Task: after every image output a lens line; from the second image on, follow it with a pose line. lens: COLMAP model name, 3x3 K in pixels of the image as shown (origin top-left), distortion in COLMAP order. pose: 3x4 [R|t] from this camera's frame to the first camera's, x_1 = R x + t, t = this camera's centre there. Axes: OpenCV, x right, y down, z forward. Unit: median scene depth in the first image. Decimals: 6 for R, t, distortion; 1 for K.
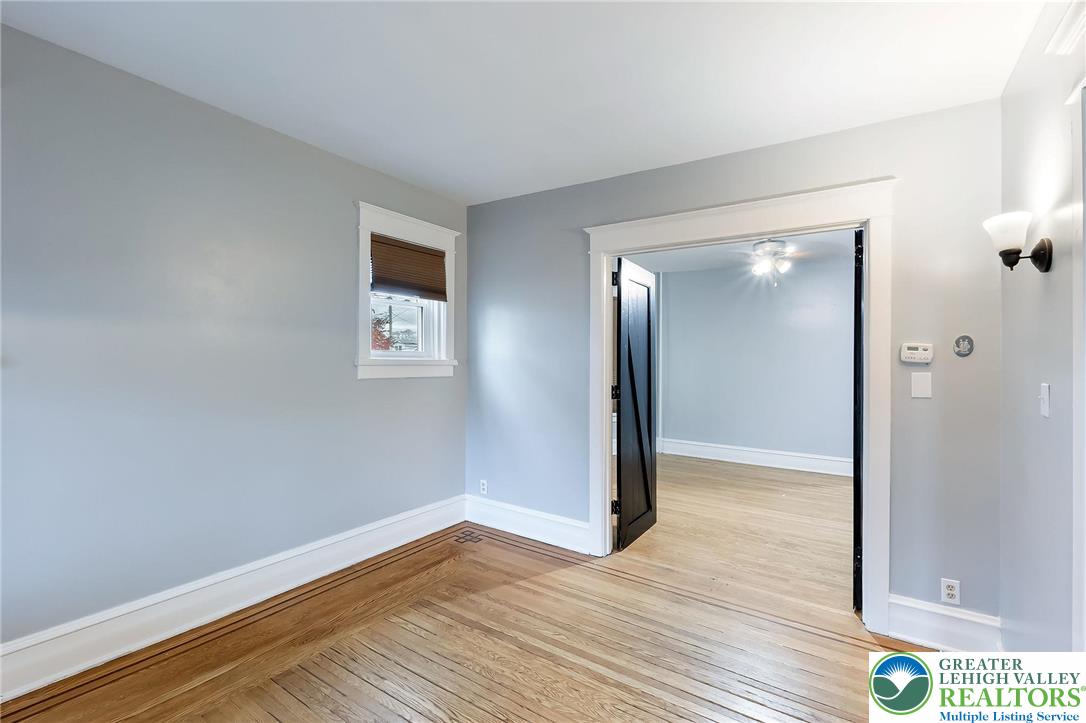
lens RADIAL K [[483.2, 0, 569.8], [0, 483.2, 357.3], [0, 0, 1]] dist [-0.004044, 0.001242]
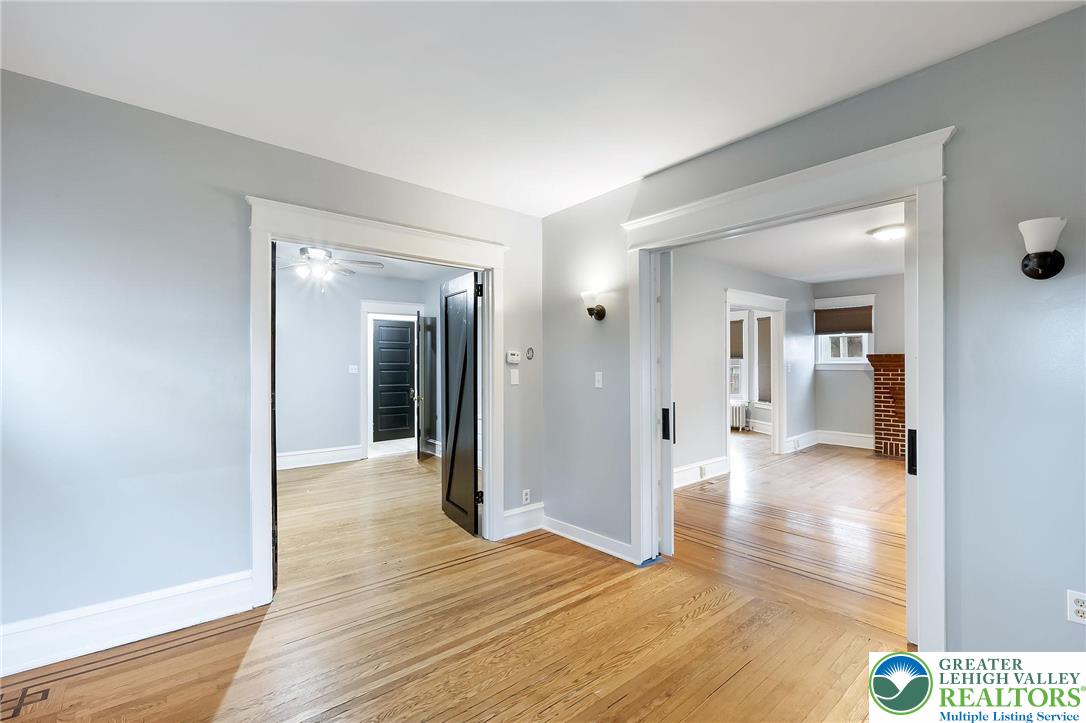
lens RADIAL K [[483.2, 0, 527.2], [0, 483.2, 356.0], [0, 0, 1]] dist [-0.004044, 0.001242]
pose [[0.300211, 0.004814, 0.953861, -0.822761], [-0.002273, 0.999988, -0.004332, -0.006593], [-0.953870, -0.000868, 0.300219, 0.467689]]
